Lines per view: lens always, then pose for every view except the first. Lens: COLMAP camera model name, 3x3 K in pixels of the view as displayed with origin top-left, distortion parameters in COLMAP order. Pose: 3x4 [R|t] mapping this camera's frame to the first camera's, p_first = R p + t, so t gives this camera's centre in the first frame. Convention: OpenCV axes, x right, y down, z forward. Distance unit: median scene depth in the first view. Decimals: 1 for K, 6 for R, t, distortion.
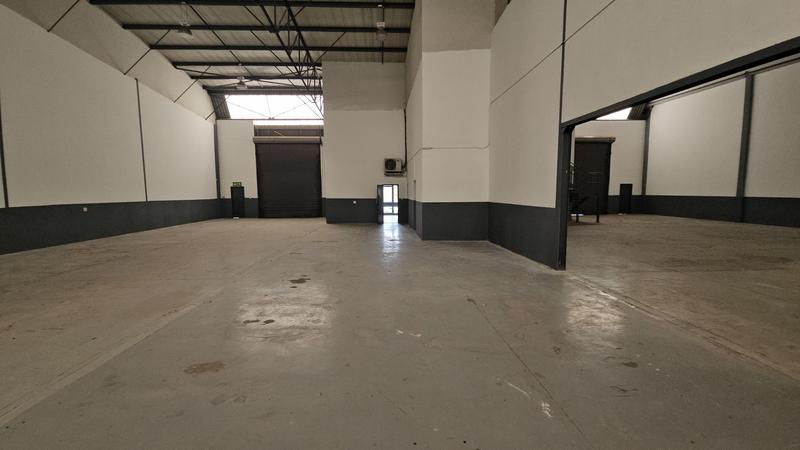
lens RADIAL K [[327.1, 0, 393.6], [0, 327.1, 223.1], [0, 0, 1]] dist [0.014524, -0.008248]
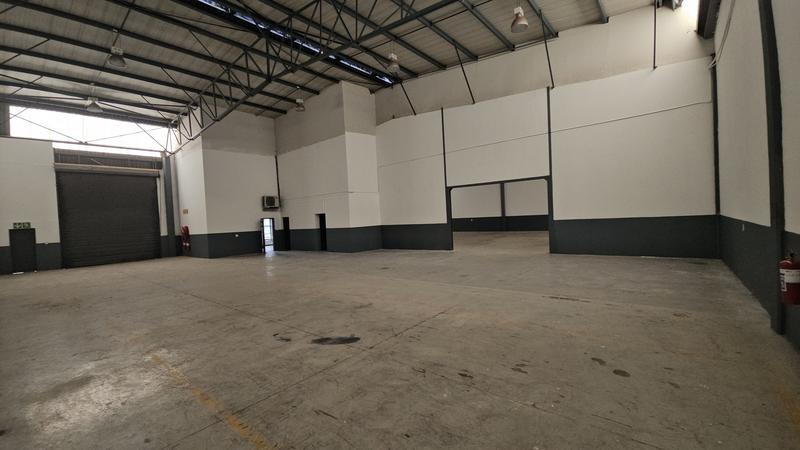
lens RADIAL K [[327.1, 0, 393.6], [0, 327.1, 223.1], [0, 0, 1]] dist [0.014524, -0.008248]
pose [[0.672374, -0.041819, 0.739030, -0.687813], [0.117504, 0.991773, -0.050785, 0.012113], [-0.730826, 0.120985, 0.671756, -0.116446]]
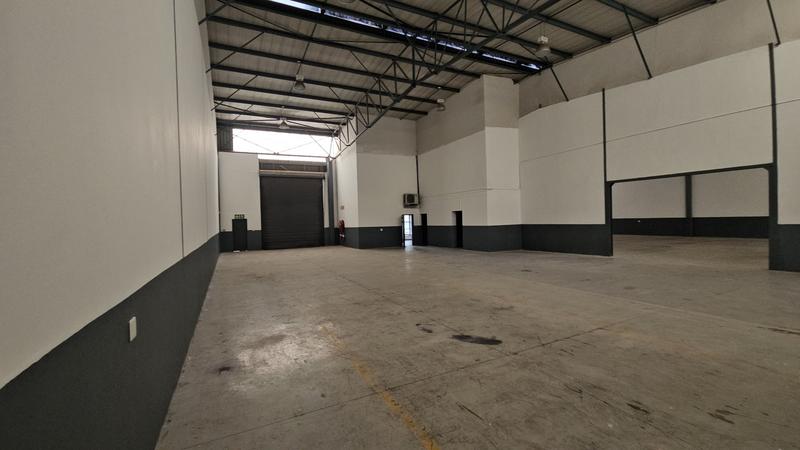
lens RADIAL K [[327.1, 0, 393.6], [0, 327.1, 223.1], [0, 0, 1]] dist [0.014524, -0.008248]
pose [[0.909276, -0.024505, 0.415471, -0.695862], [0.063168, 0.994826, -0.079571, 0.011010], [-0.411372, 0.098596, 0.906119, -0.111545]]
